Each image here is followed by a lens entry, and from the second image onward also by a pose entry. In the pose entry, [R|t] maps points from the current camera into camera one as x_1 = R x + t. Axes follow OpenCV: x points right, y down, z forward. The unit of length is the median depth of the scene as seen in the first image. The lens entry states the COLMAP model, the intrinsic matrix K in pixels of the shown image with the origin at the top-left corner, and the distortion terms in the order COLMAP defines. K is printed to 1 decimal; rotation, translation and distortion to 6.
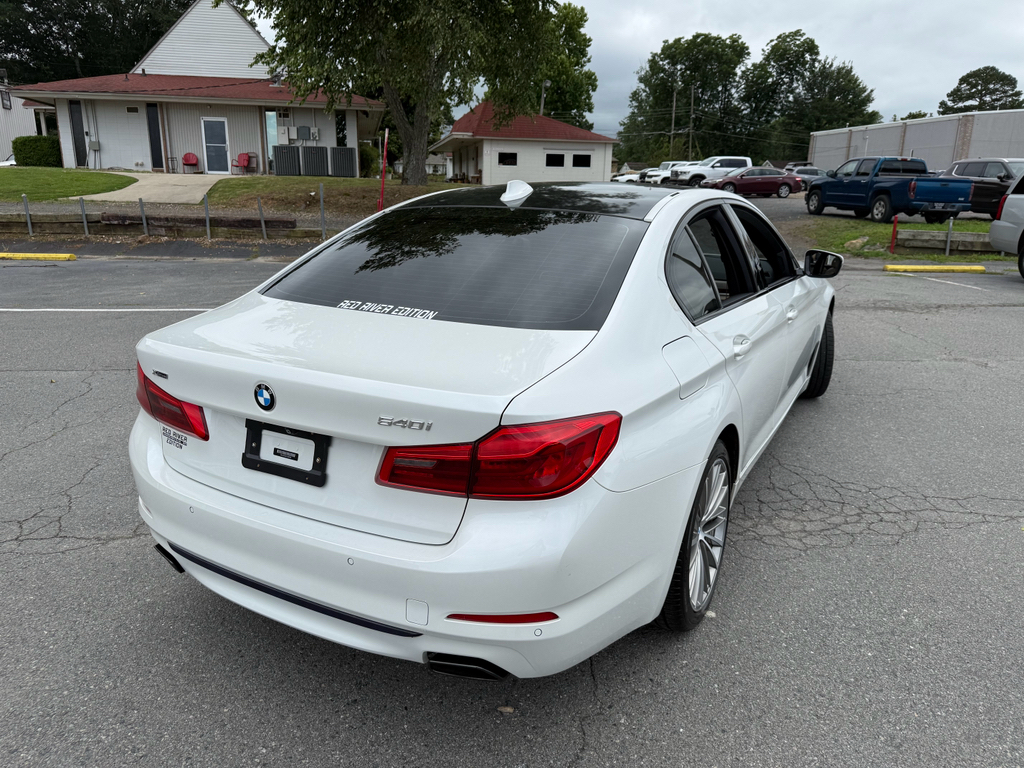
lens RADIAL K [[773.8, 0, 508.6], [0, 773.8, 384.5], [0, 0, 1]] dist [0.002012, -0.006438]
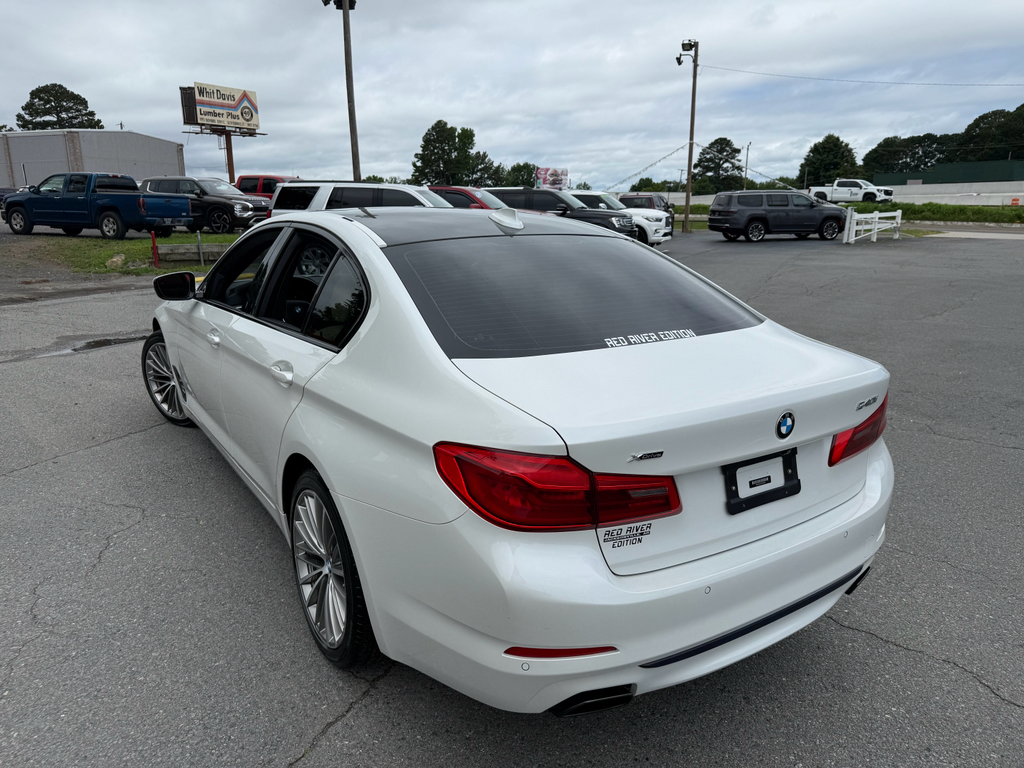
lens RADIAL K [[773.8, 0, 508.6], [0, 773.8, 384.5], [0, 0, 1]] dist [0.002012, -0.006438]
pose [[0.432354, -0.213695, 0.876016, -0.187052], [0.227919, 0.965864, 0.123124, -0.033719], [-0.872424, 0.146427, 0.466301, 0.115523]]
